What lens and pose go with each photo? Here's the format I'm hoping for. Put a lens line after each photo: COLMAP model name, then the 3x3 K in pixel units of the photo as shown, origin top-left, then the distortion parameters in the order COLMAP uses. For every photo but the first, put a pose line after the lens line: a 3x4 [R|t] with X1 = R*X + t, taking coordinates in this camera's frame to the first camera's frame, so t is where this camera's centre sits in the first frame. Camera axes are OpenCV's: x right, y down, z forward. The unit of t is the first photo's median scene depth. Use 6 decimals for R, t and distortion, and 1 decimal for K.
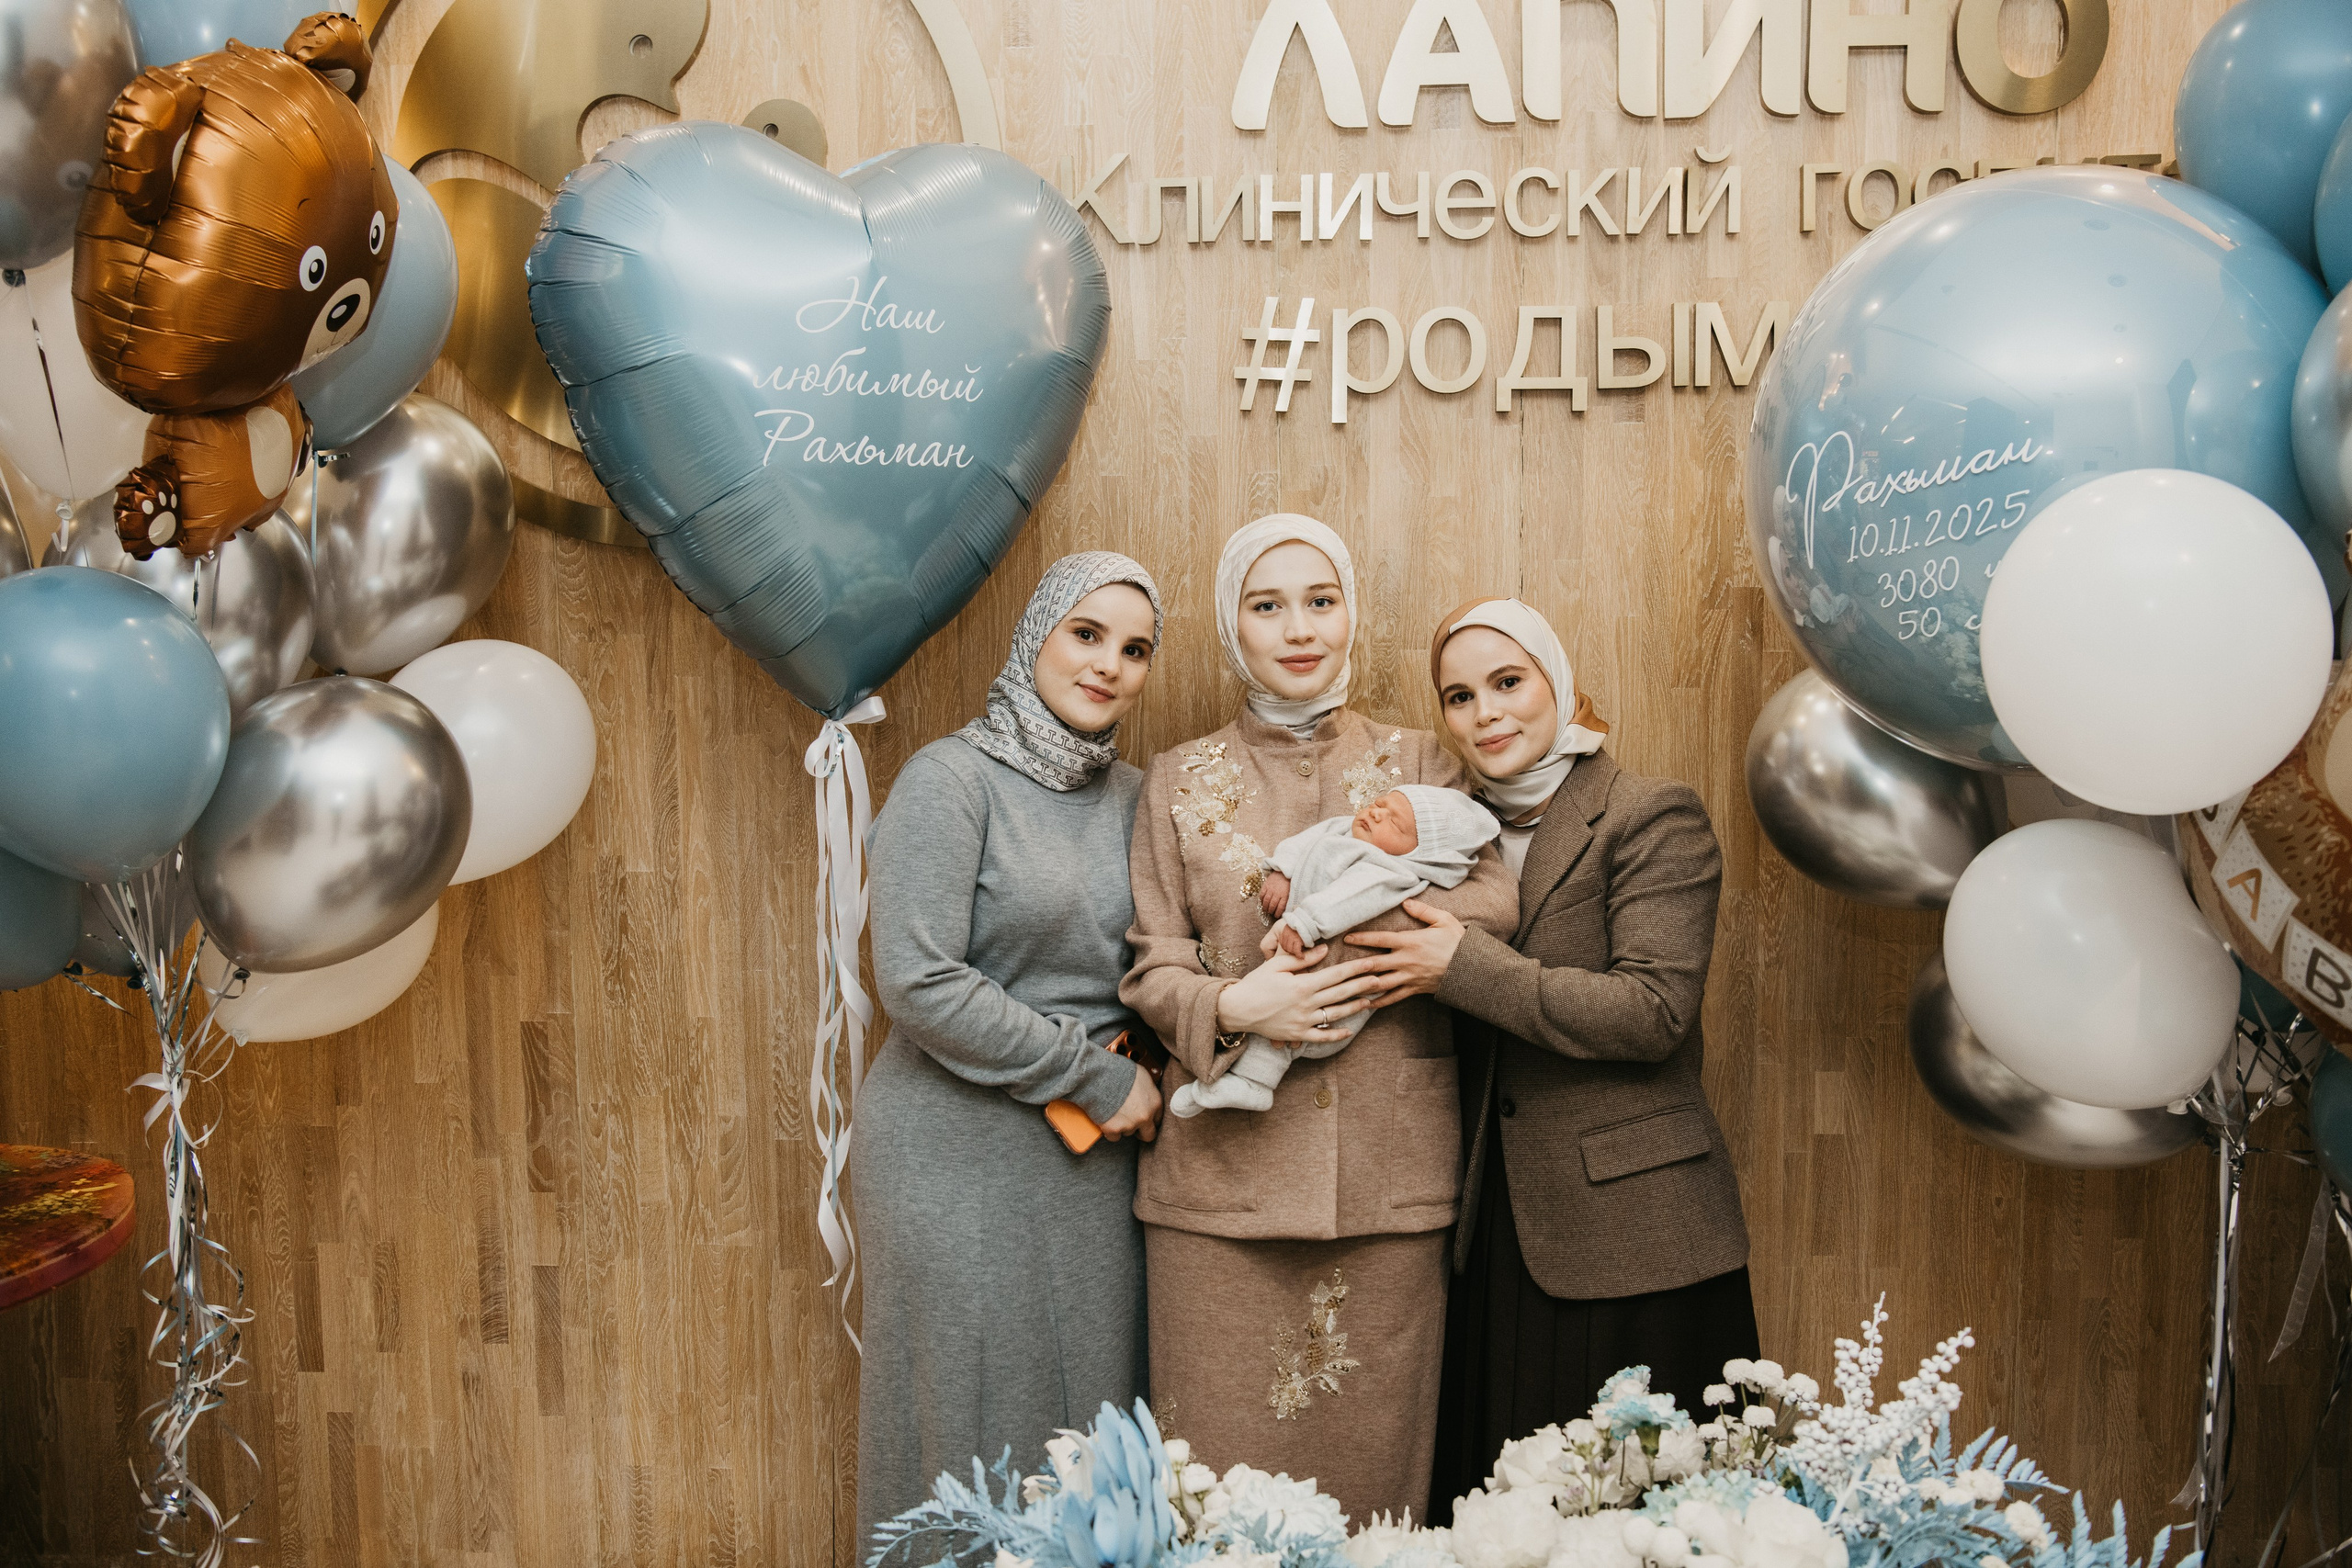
lens RADIAL K [[2157.9, 0, 1173.9], [0, 2157.9, 765.5], [0, 0, 1]] dist [0.005458, 0.000000]
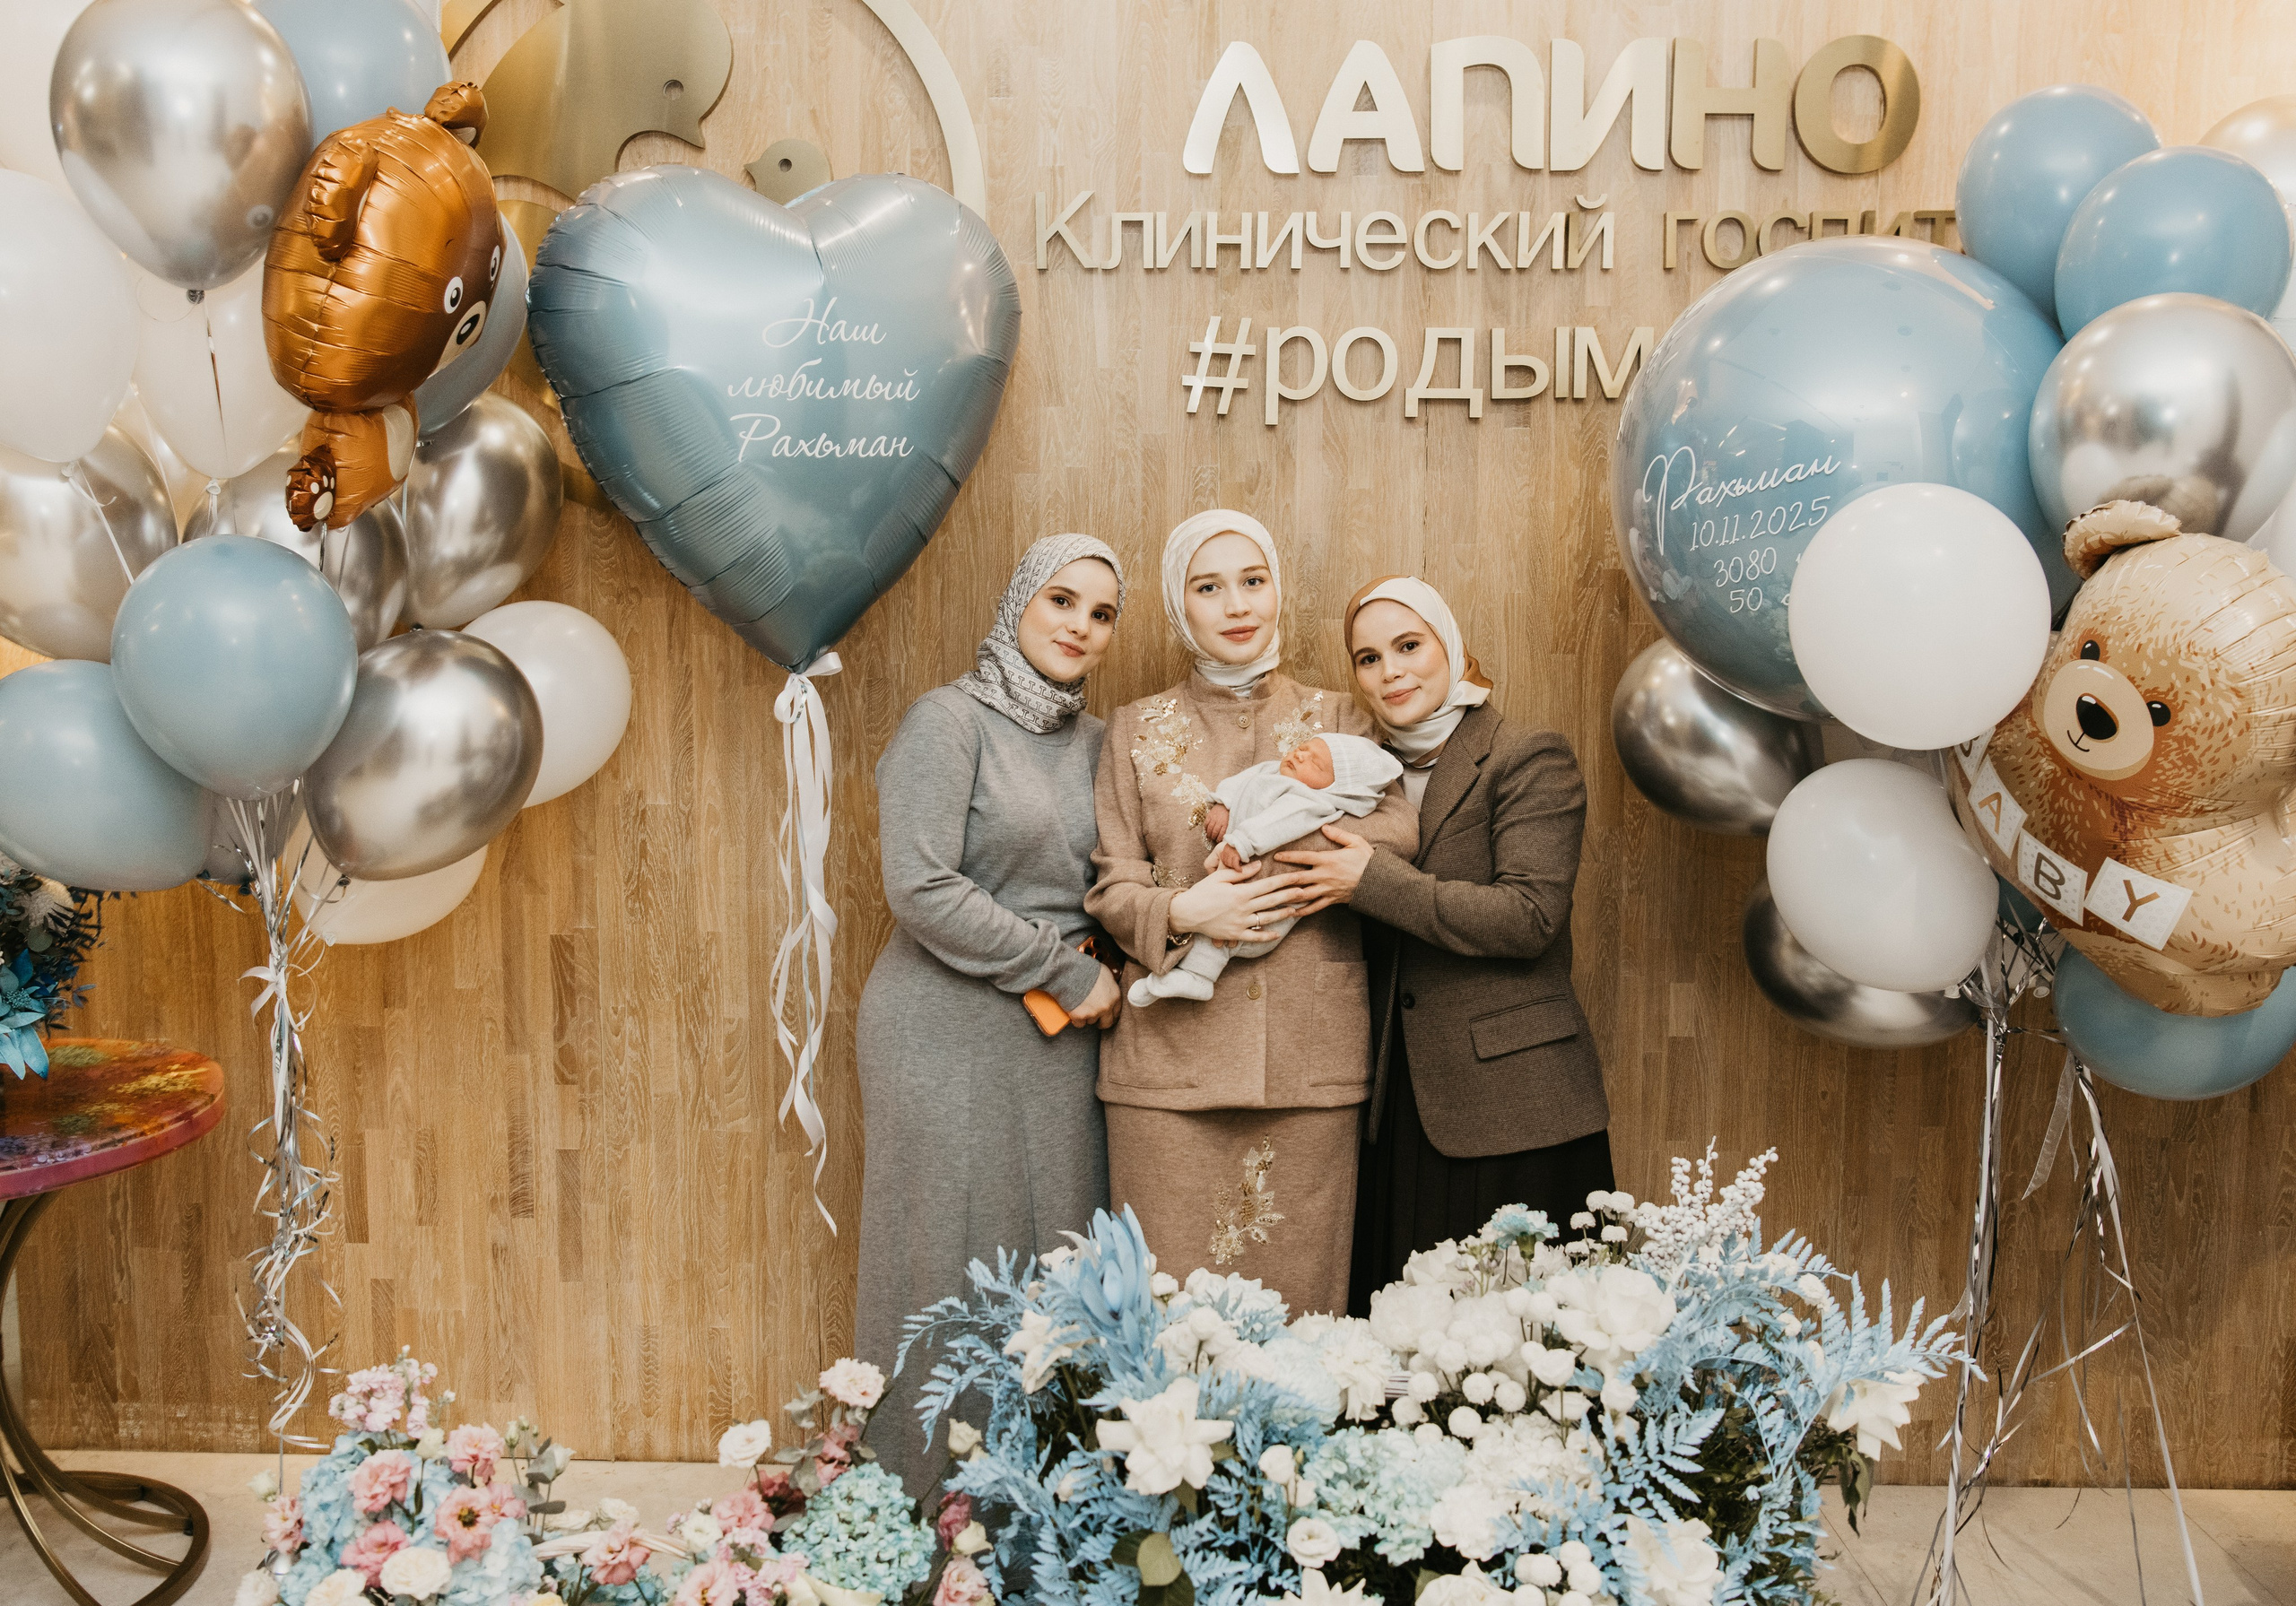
lens RADIAL K [[2200.6, 0, 1125.0], [0, 2200.6, 737.2], [0, 0, 1]] dist [0.009118, 0.000000]
pose [[0.999372, 0.010133, 0.033946, -0.040308], [-0.010053, 0.999946, -0.002519, 0.014257], [-0.033970, 0.002176, 0.999421, -0.184139]]
